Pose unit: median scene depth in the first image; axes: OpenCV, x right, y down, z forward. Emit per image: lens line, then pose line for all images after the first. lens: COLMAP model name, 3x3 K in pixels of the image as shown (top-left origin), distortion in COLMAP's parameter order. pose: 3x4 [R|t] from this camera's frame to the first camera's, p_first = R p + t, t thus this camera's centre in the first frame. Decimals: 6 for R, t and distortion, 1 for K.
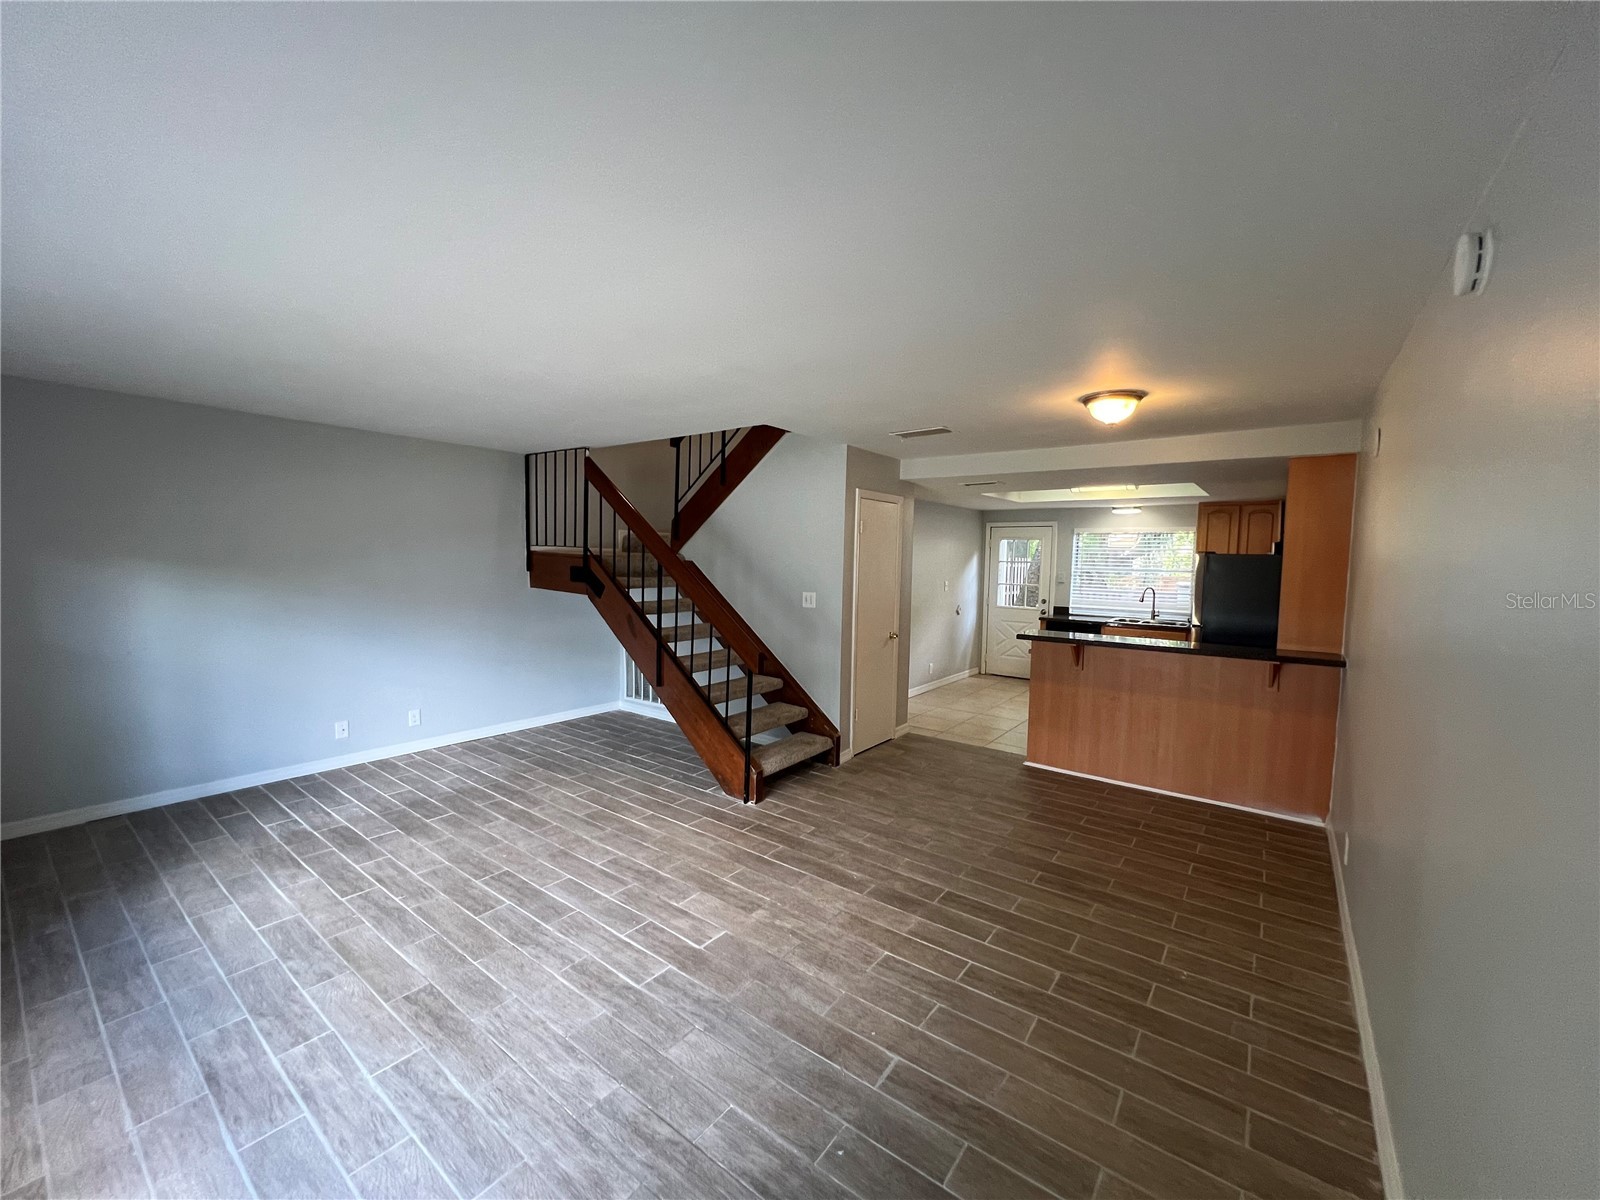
lens RADIAL K [[644.1, 0, 794.4], [0, 644.1, 594.1], [0, 0, 1]] dist [-0.005606, -0.000185]
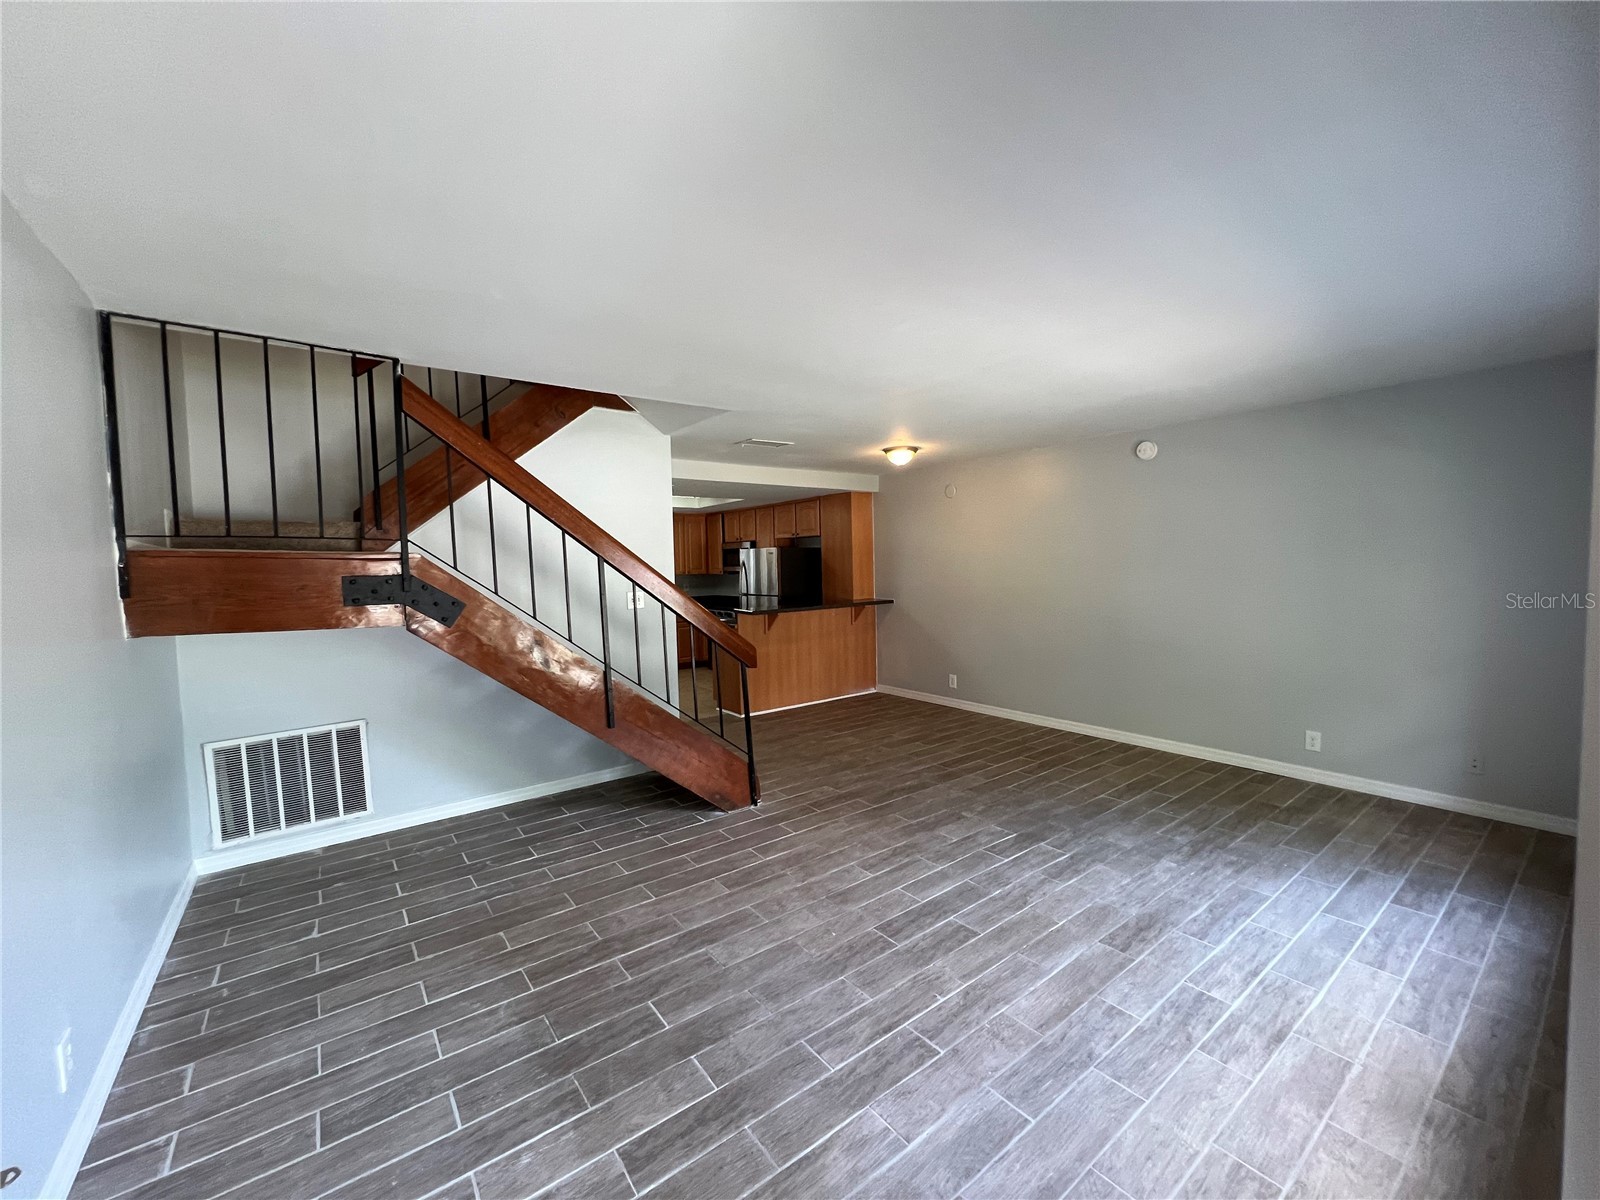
lens RADIAL K [[644.1, 0, 797.9], [0, 644.1, 604.7], [0, 0, 1]] dist [-0.005606, -0.000185]
pose [[0.266730, -0.089630, 0.959594, -1.224365], [0.086544, 0.993871, 0.068776, -0.041807], [-0.959878, 0.064703, 0.272852, 0.848557]]
